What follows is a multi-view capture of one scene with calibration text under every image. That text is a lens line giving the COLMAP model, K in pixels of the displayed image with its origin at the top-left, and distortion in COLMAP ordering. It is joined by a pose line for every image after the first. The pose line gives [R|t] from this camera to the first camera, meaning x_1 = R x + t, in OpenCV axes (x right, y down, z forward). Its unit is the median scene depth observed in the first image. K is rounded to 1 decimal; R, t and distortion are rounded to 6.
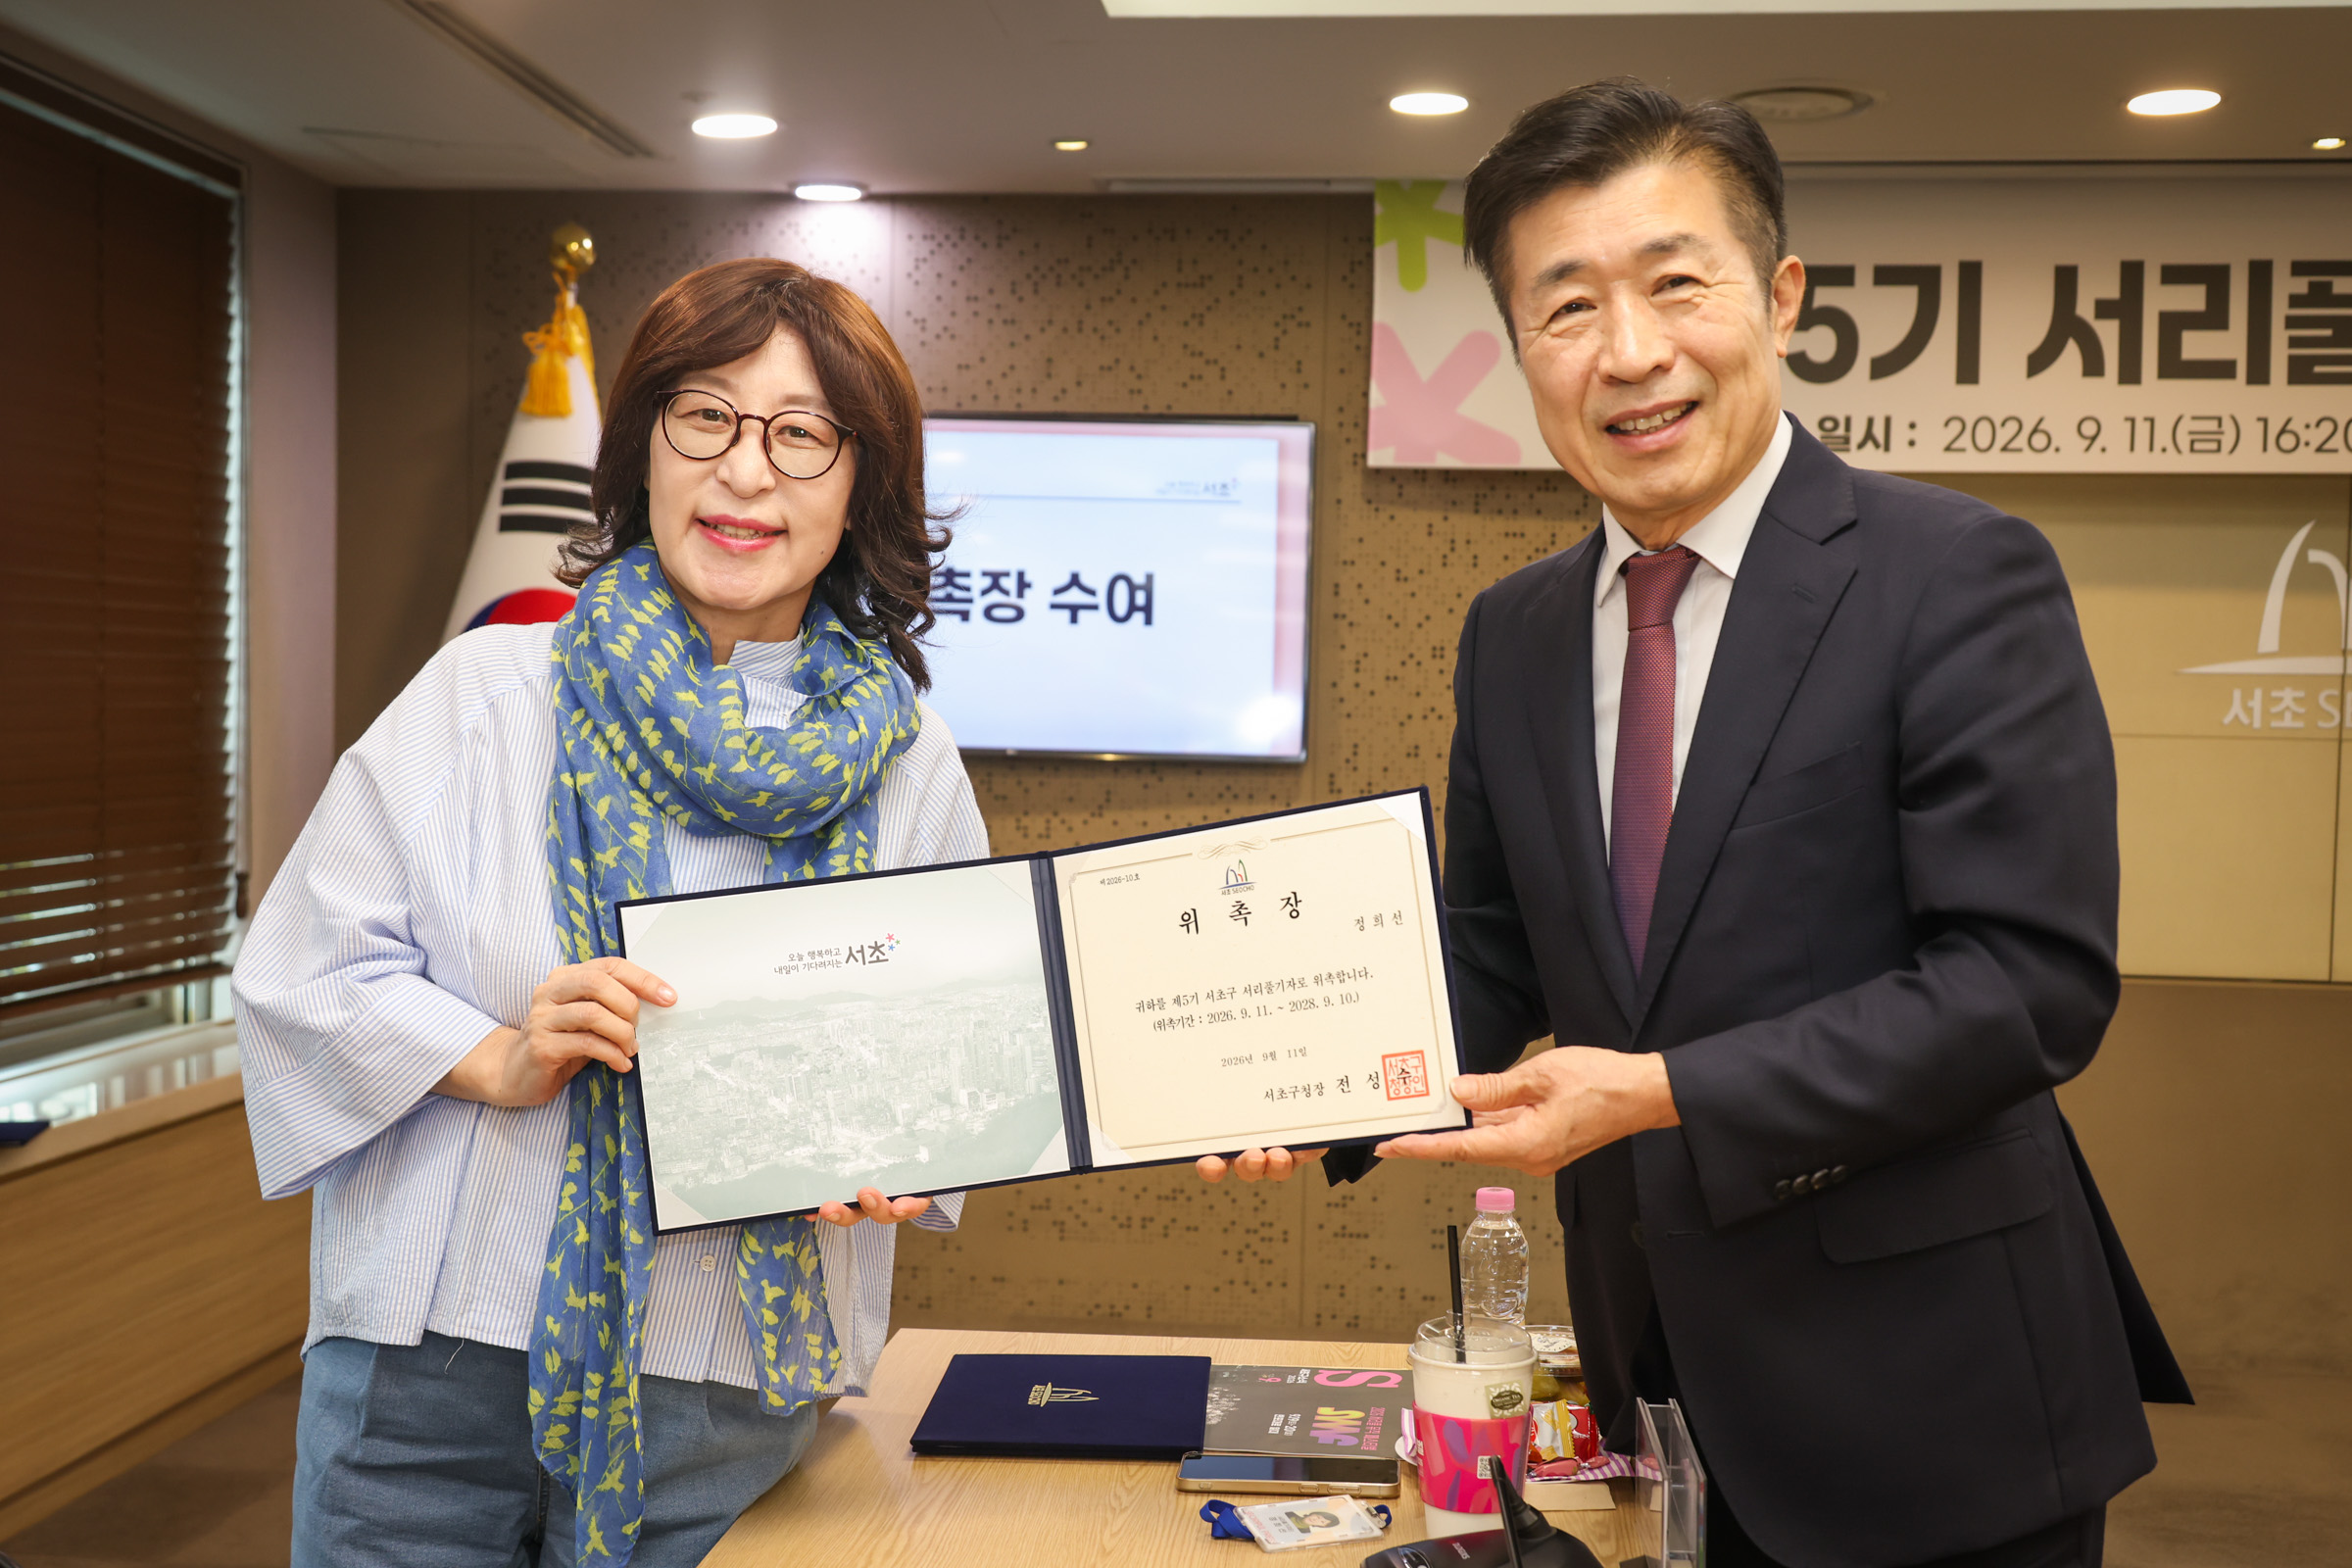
lens RADIAL K [[2623.6, 0, 1176.0], [0, 2623.6, 784.0], [0, 0, 1]] dist [0.028764, -0.000004]
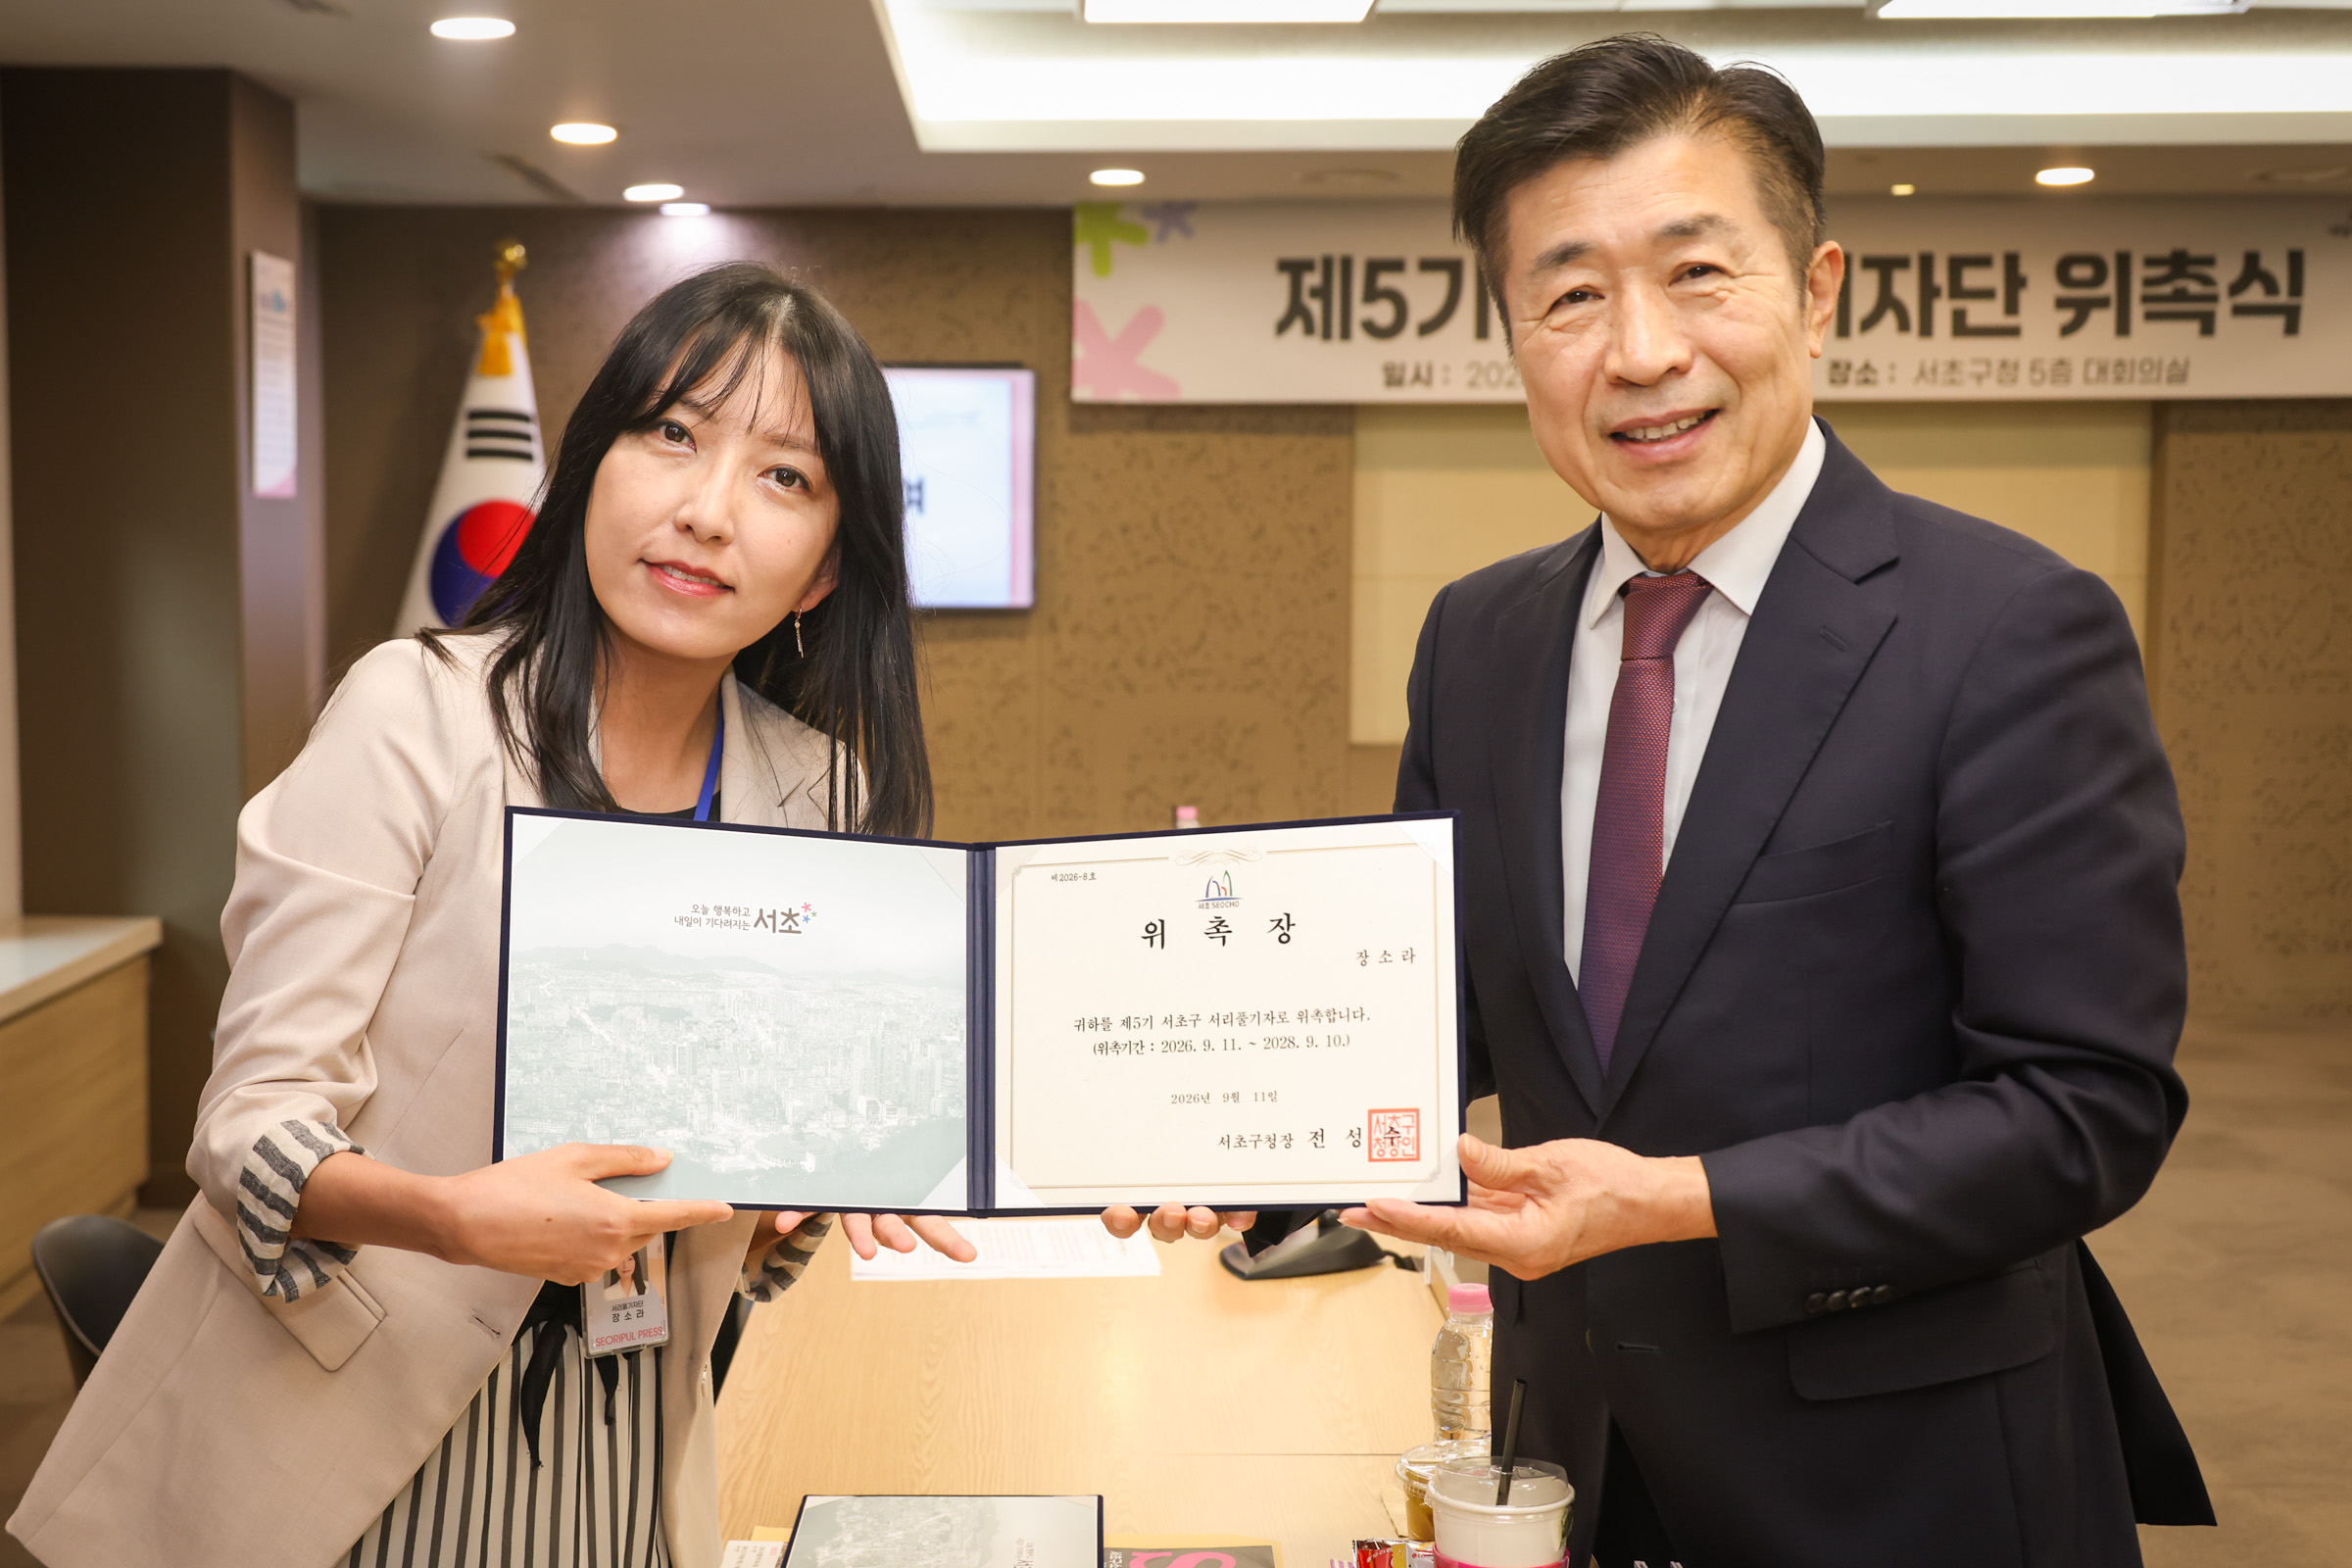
lens RADIAL K [[3698.7, 0, 1106.6], [0, 3698.7, 809.3], [0, 0, 1]] dist [0.056020, -0.116677]
pose [[0.997861, -0.024540, 0.060598, -0.036320], [0.021493, 0.998496, 0.050428, -0.000227], [-0.061744, -0.049017, 0.996888, -0.996132]]
